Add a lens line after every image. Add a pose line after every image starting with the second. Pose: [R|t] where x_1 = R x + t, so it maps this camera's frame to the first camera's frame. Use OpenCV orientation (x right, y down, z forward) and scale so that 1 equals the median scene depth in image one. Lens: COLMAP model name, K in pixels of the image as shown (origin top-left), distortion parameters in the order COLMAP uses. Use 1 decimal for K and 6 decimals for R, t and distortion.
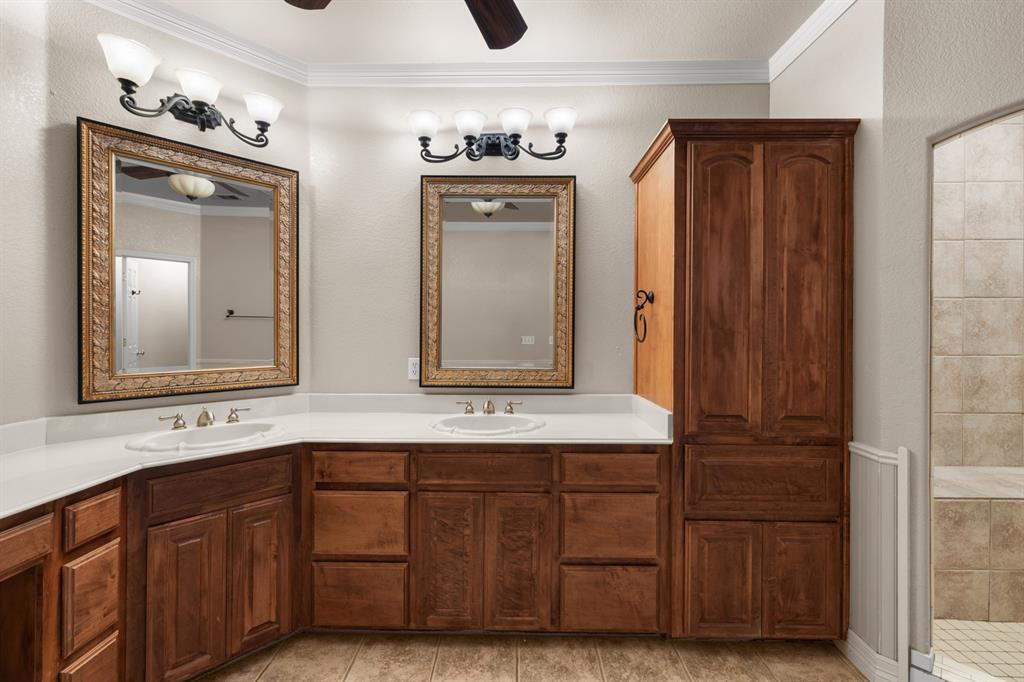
lens RADIAL K [[430.1, 0, 512.7], [0, 430.1, 332.7], [0, 0, 1]] dist [-0.000584, -0.000033]
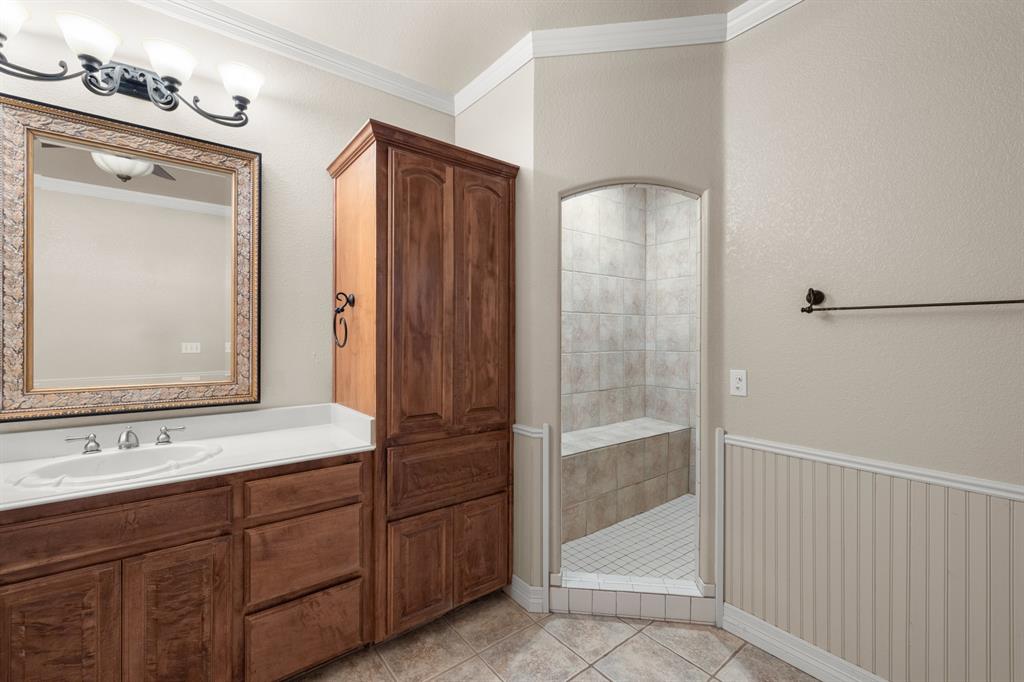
lens RADIAL K [[430.1, 0, 504.0], [0, 430.1, 339.9], [0, 0, 1]] dist [-0.000584, -0.000033]
pose [[0.785635, -0.006055, 0.618661, -0.006152], [0.002706, 0.999976, 0.006351, 0.001060], [-0.618685, -0.003315, 0.785633, 0.038758]]
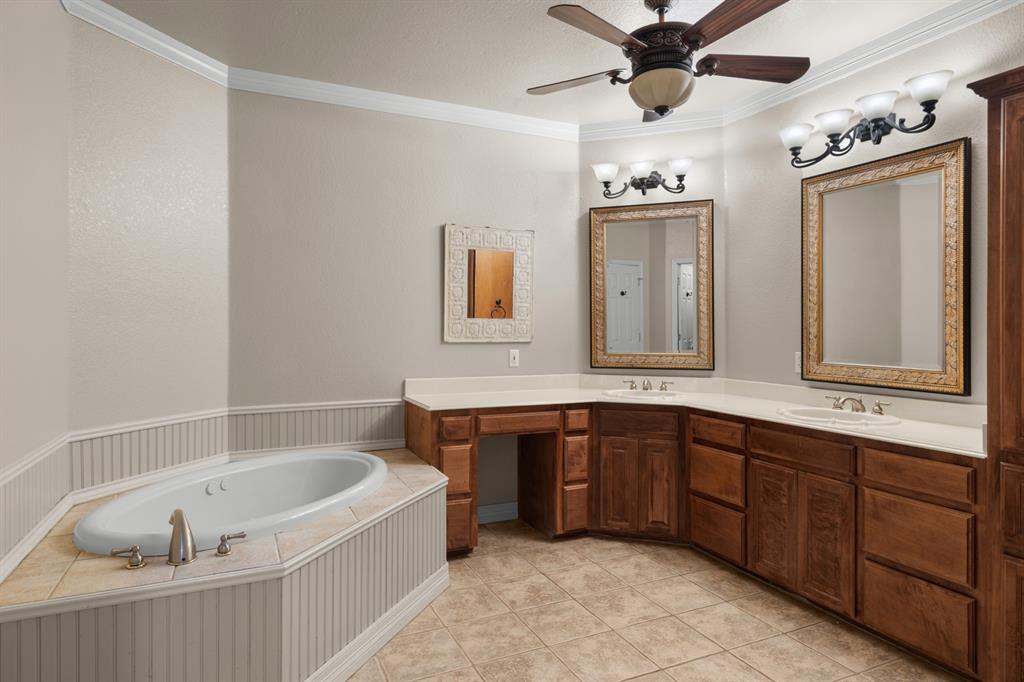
lens RADIAL K [[586.8, 0, 514.3], [0, 586.8, 334.4], [0, 0, 1]] dist [-0.001572, -0.000305]
pose [[0.441267, 0.008948, -0.897331, 0.978819], [-0.002002, 0.999958, 0.008987, 0.004624], [0.897374, -0.002170, 0.441266, -0.340738]]
